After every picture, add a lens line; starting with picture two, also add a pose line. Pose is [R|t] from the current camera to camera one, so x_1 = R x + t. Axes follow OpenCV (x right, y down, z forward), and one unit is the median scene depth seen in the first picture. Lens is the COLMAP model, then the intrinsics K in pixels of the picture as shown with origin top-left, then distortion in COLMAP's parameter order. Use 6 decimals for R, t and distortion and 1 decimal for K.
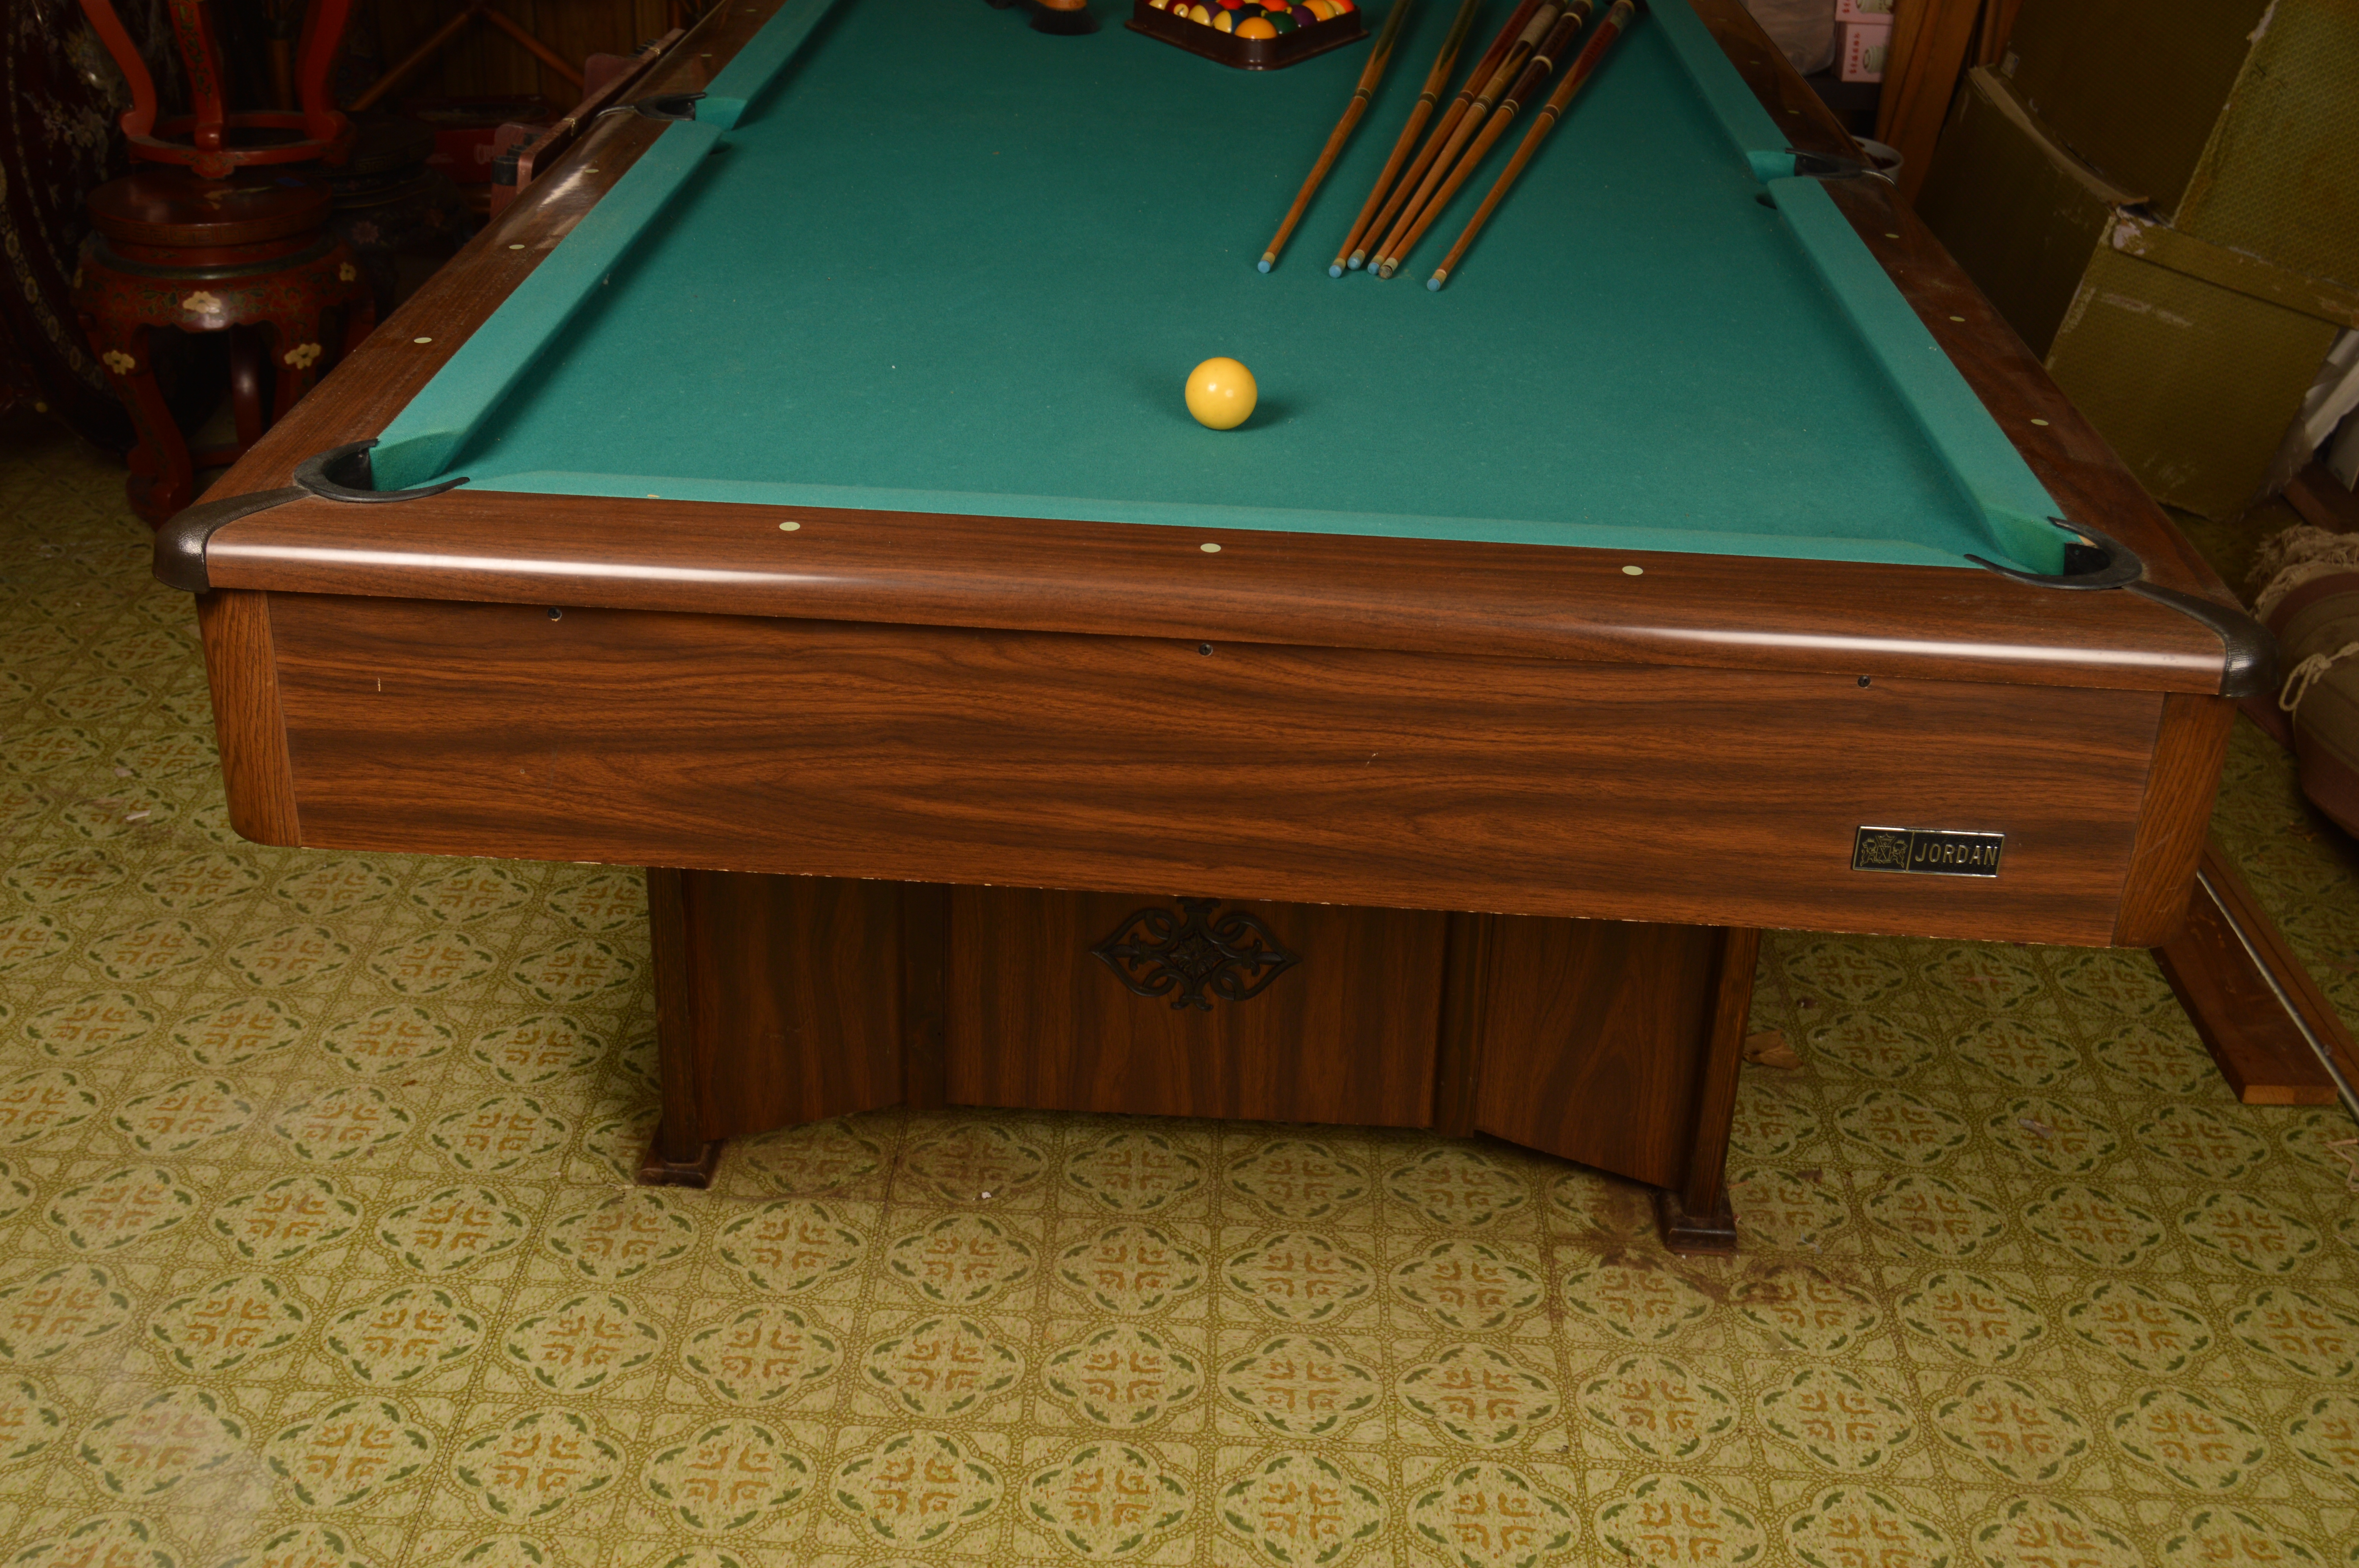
lens RADIAL K [[2652.6, 0, 1180.6], [0, 2652.6, 790.8], [0, 0, 1]] dist [-0.070687, 0.041365]
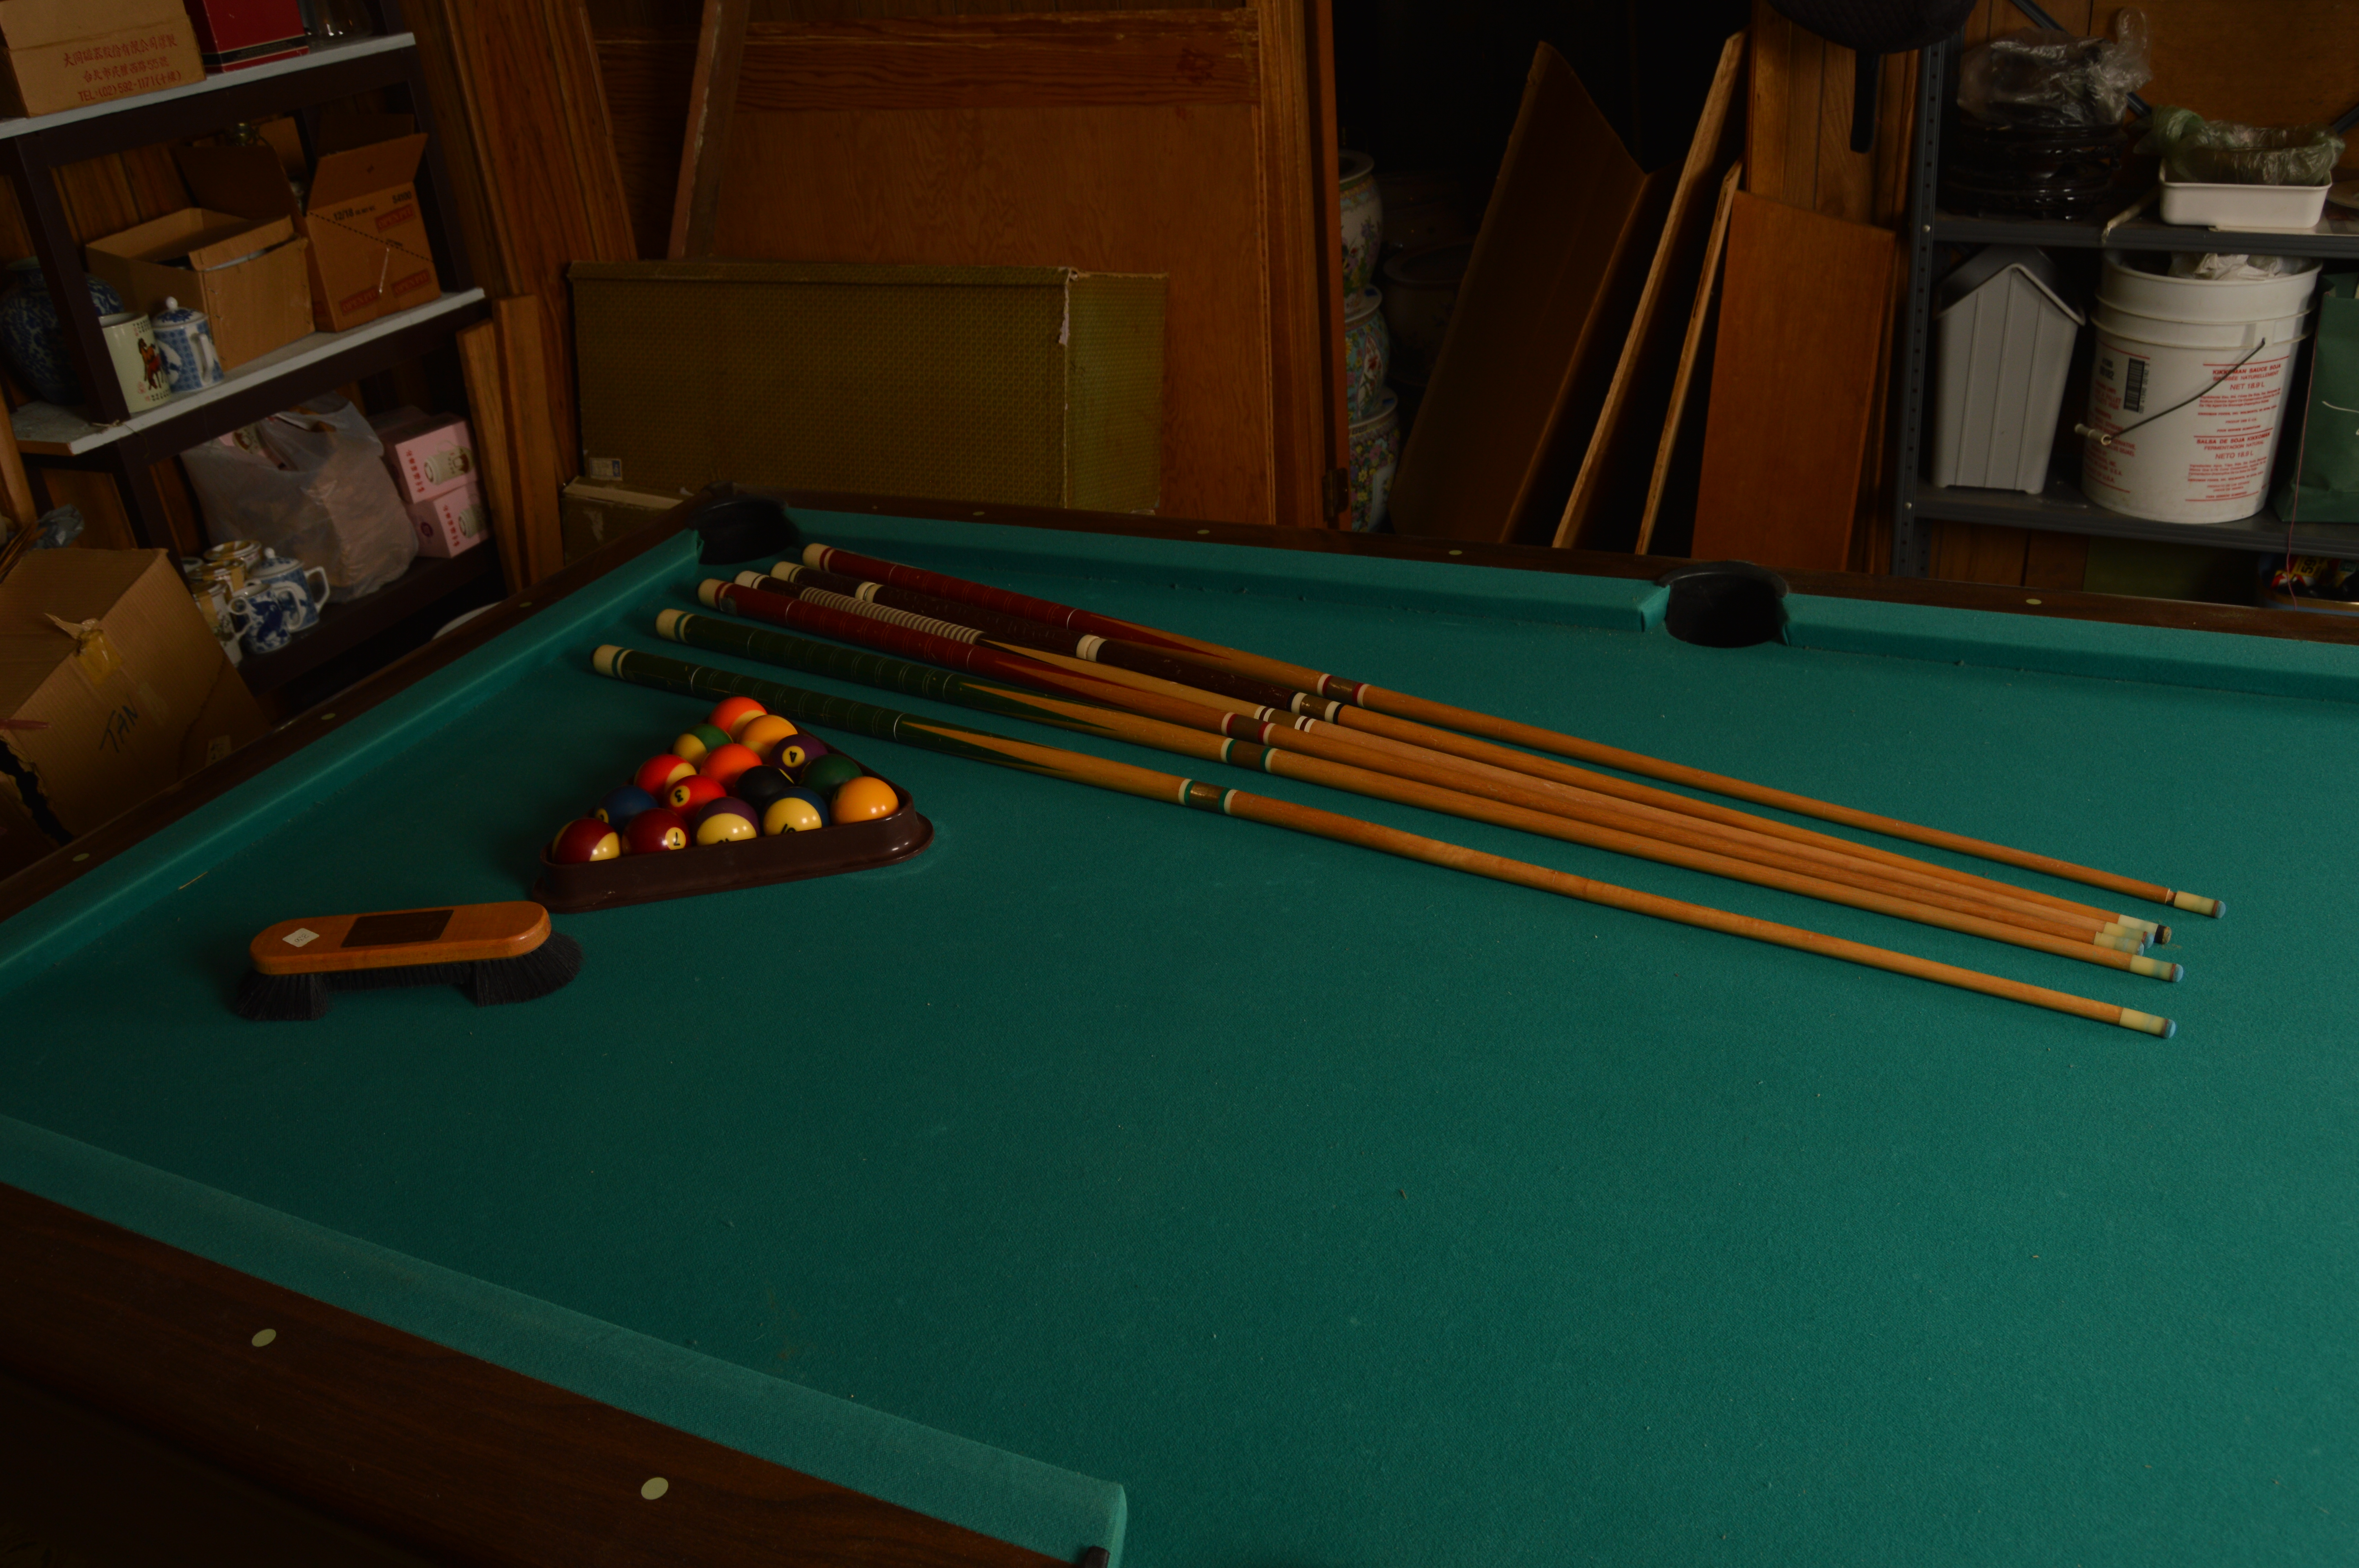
lens RADIAL K [[1863.0, 0, 1185.9], [0, 1863.0, 787.2], [0, 0, 1]] dist [-0.100358, 0.045929]
pose [[0.381379, -0.500464, 0.777230, -0.420335], [0.508483, 0.815727, 0.275744, -0.555020], [-0.772007, 0.290045, 0.565579, 1.016789]]
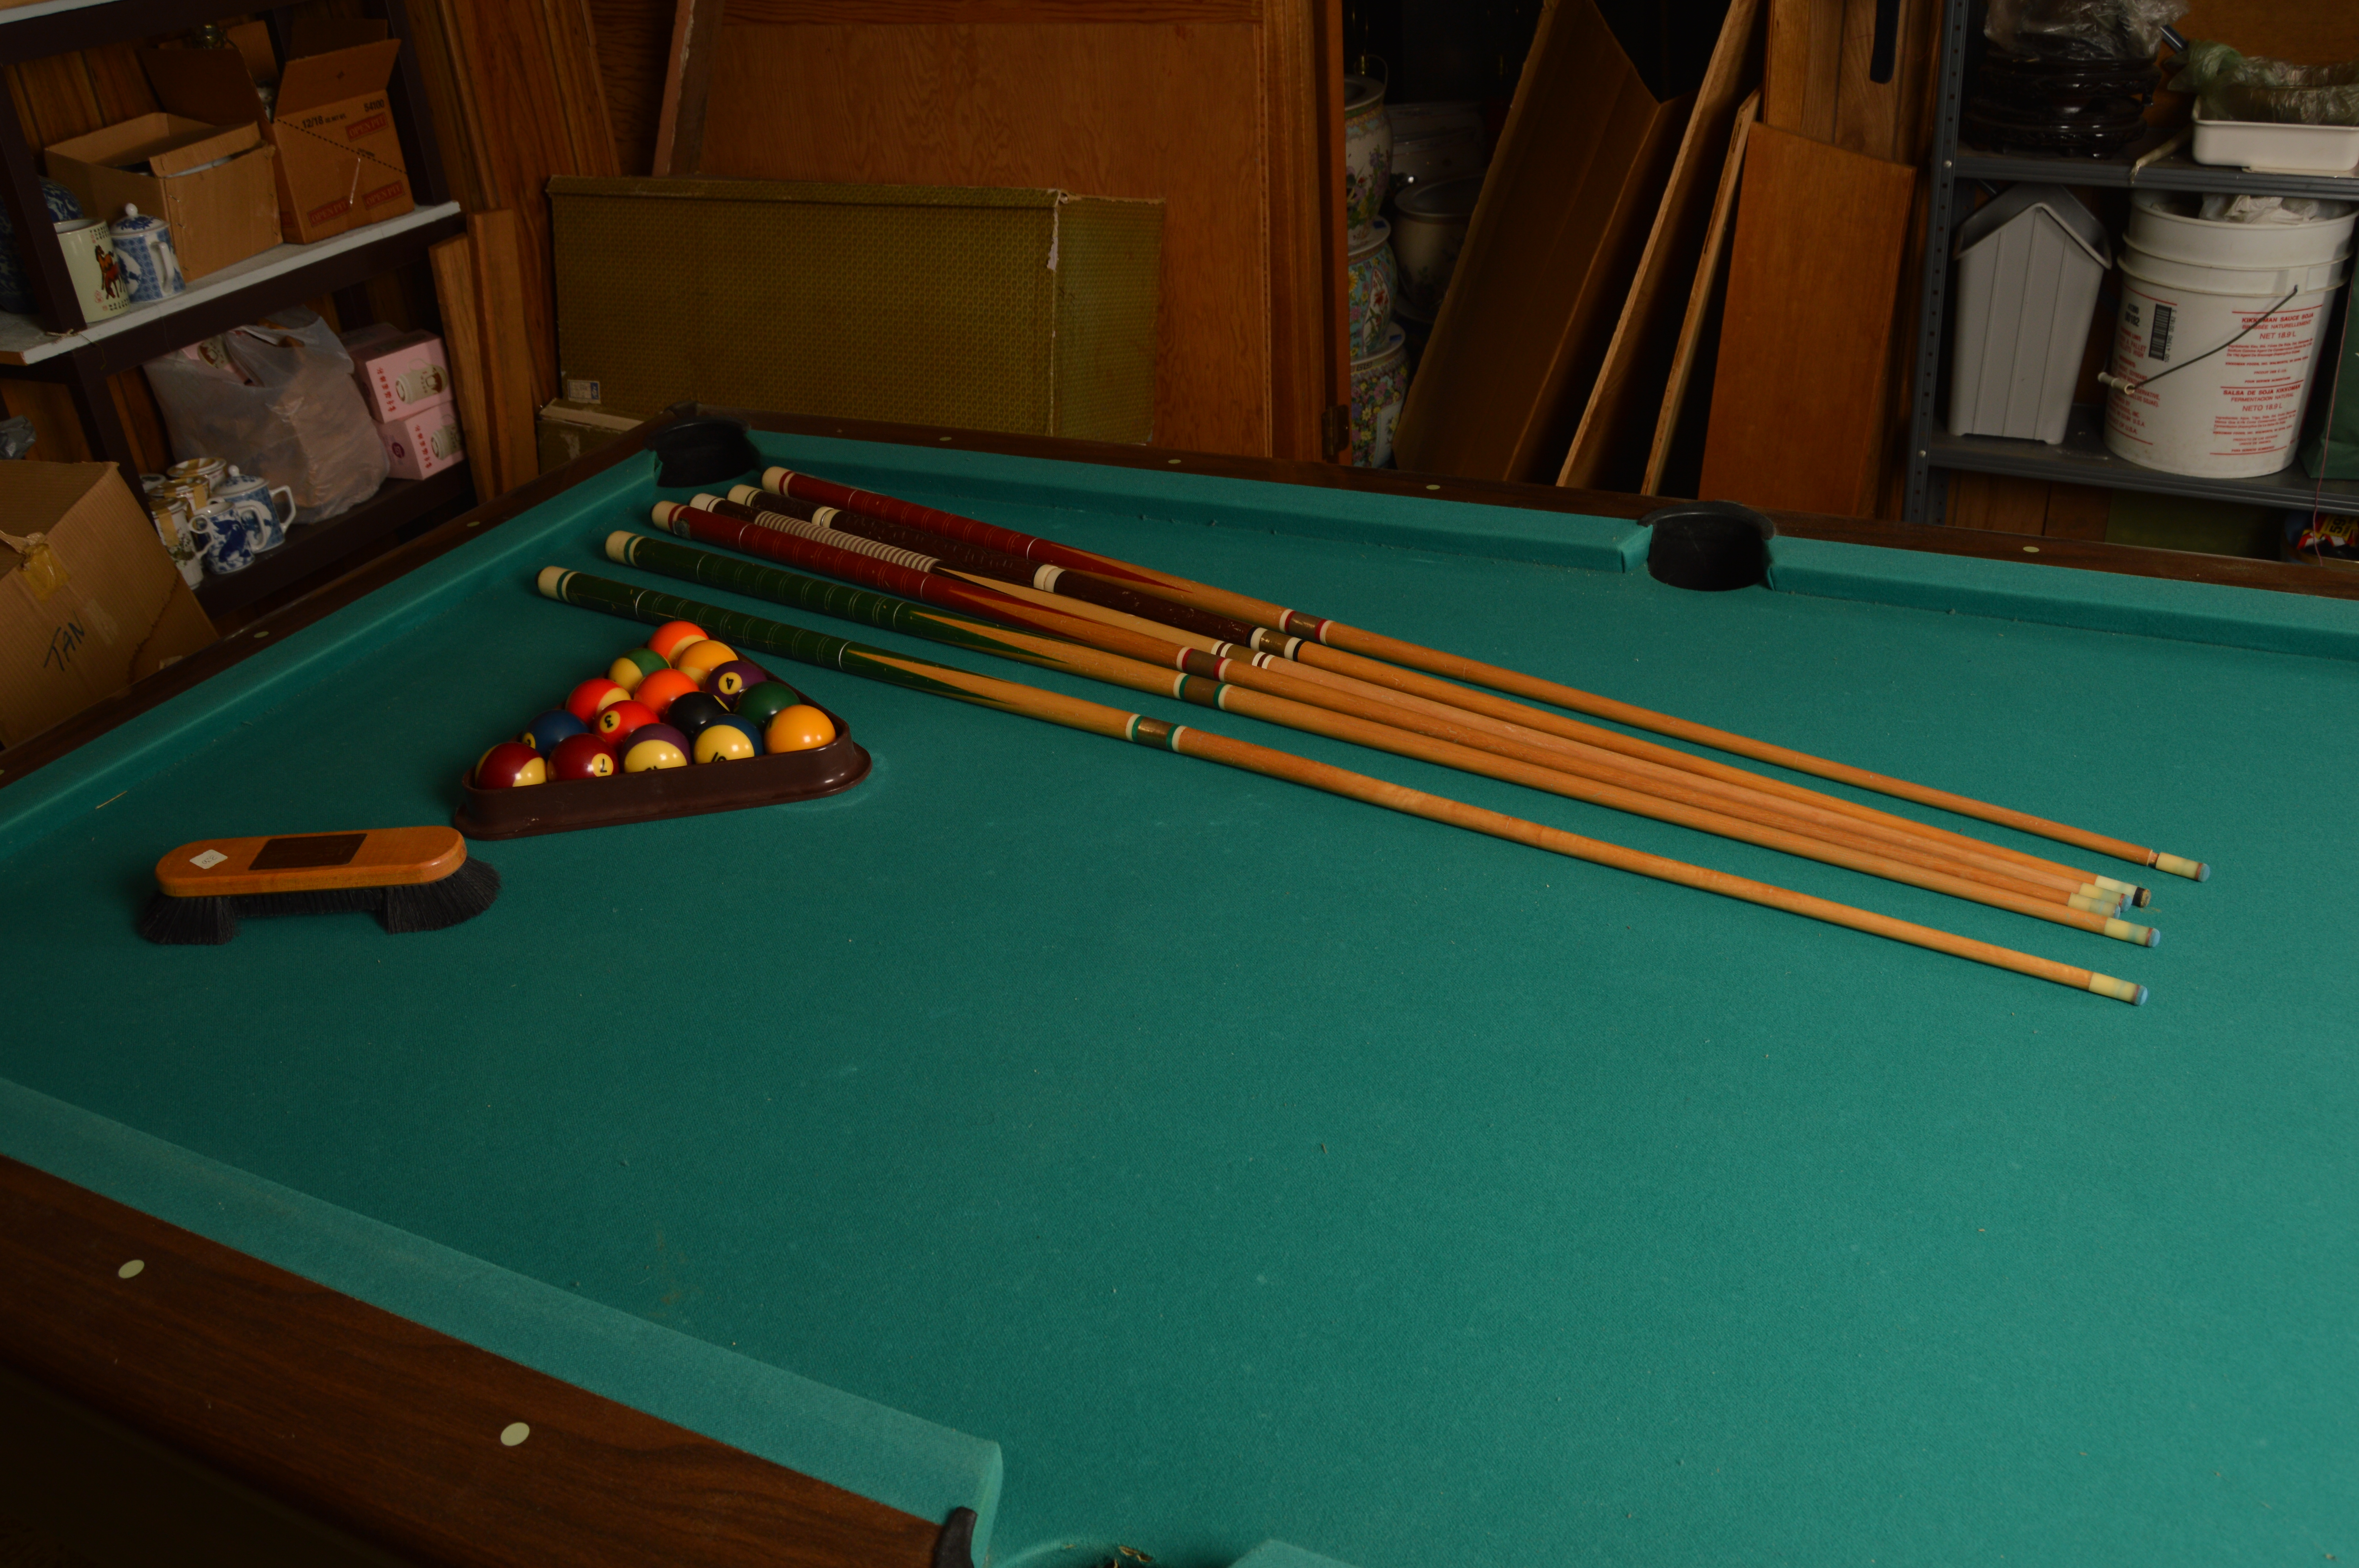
lens RADIAL K [[1895.2, 0, 1189.3], [0, 1895.2, 785.7], [0, 0, 1]] dist [-0.098892, 0.045718]
pose [[0.398297, -0.512421, 0.760778, -0.401390], [0.493617, 0.818808, 0.293079, -0.534940], [-0.773111, 0.258801, 0.579069, 1.007144]]
